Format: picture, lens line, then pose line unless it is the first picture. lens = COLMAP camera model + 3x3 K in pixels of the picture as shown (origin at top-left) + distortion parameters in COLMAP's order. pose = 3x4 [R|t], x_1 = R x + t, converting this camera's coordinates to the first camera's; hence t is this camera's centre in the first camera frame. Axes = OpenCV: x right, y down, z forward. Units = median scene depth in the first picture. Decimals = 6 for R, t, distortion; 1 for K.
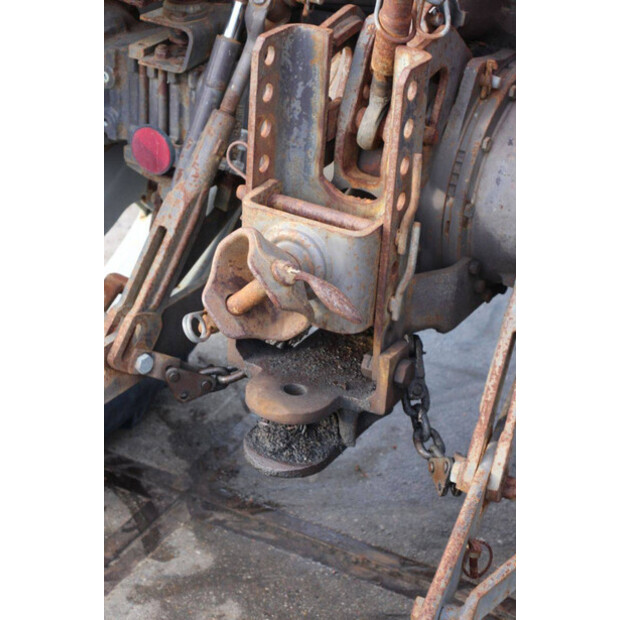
lens RADIAL K [[1465.0, 0, 310.9], [0, 1465.0, 308.0], [0, 0, 1]] dist [0.358322, 0.000000]
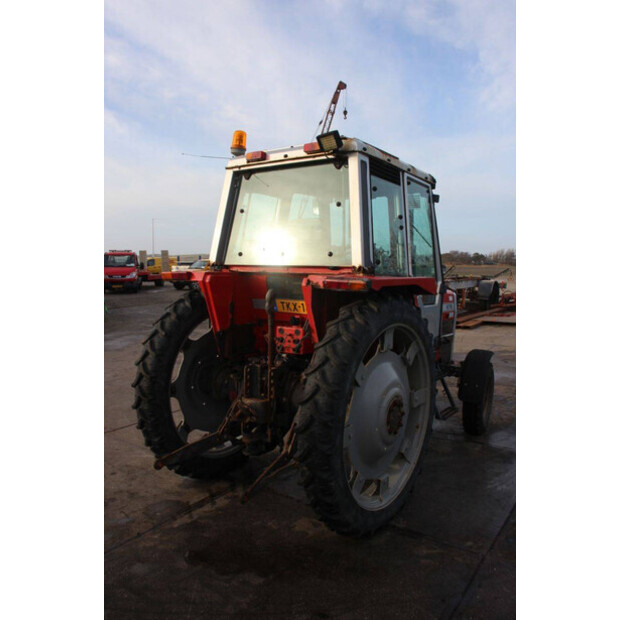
lens RADIAL K [[509.5, 0, 304.9], [0, 509.5, 311.9], [0, 0, 1]] dist [-0.121557, 0.068525]
pose [[0.993844, -0.026240, -0.107638, 0.345936], [-0.017619, 0.921749, -0.387386, 0.310946], [0.109380, 0.386898, 0.915612, -0.644685]]
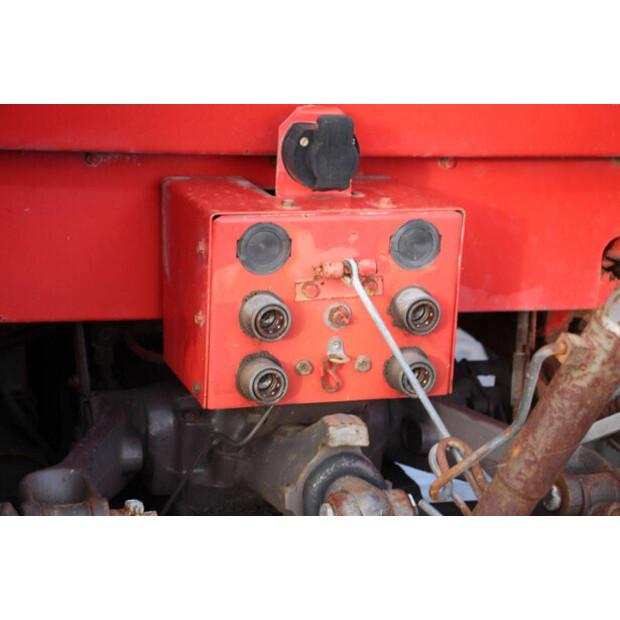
lens RADIAL K [[1465.0, 0, 309.0], [0, 1465.0, 311.0], [0, 0, 1]] dist [0.358322, 0.000000]
pose [[0.659650, -0.221472, 0.718201, -0.381258], [0.307267, 0.951557, 0.011214, -0.294527], [-0.685892, 0.213282, 0.695746, 0.560700]]
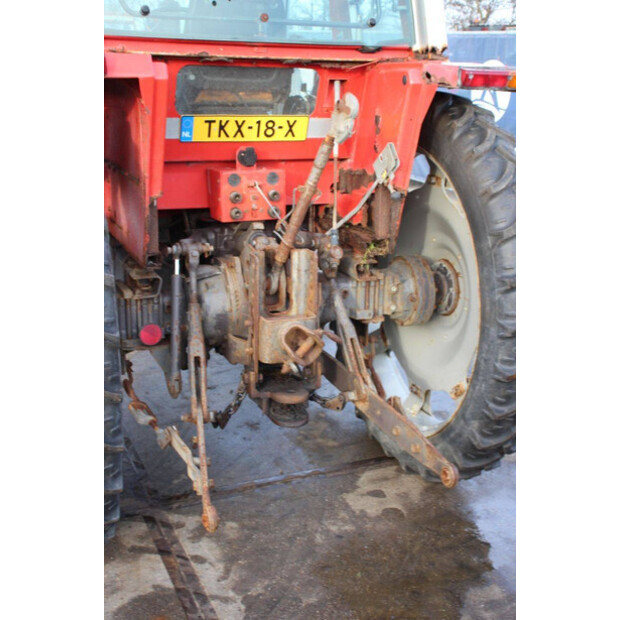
lens RADIAL K [[829.2, 0, 309.0], [0, 829.2, 308.8], [0, 0, 1]] dist [0.049929, 0.000000]
pose [[0.613941, -0.254498, 0.747200, -0.994620], [0.374530, 0.927180, 0.008066, -0.072999], [-0.694841, 0.274897, 0.664551, 0.015668]]
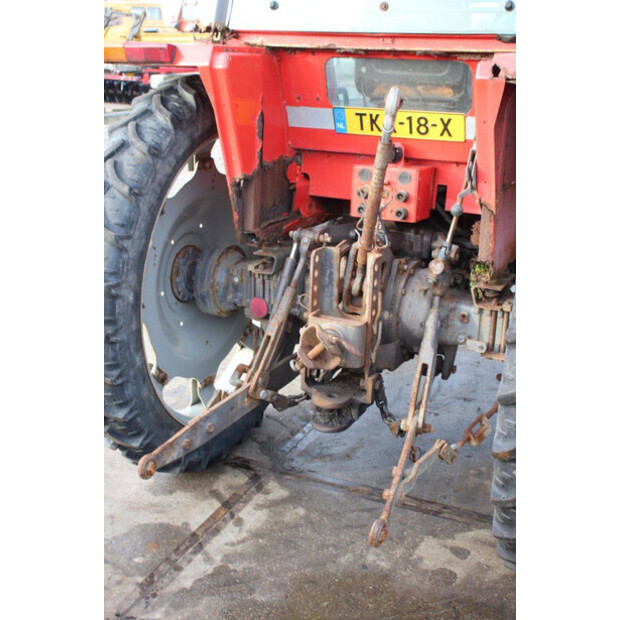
lens RADIAL K [[829.2, 0, 310.2], [0, 829.2, 310.7], [0, 0, 1]] dist [0.049929, 0.000000]
pose [[0.997289, -0.046216, 0.057255, -0.116949], [0.055444, 0.983569, -0.171805, 0.148152], [-0.048374, 0.174514, 0.983466, -0.342822]]
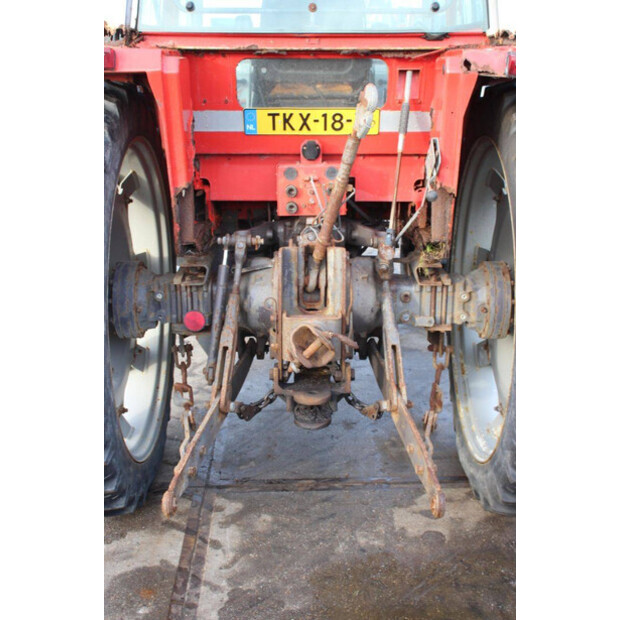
lens RADIAL K [[829.2, 0, 310.2], [0, 829.2, 309.8], [0, 0, 1]] dist [0.049929, 0.000000]
pose [[0.865254, -0.195912, 0.461468, -0.613192], [0.272257, 0.956545, -0.104391, 0.066066], [-0.420964, 0.215963, 0.880993, -0.221723]]
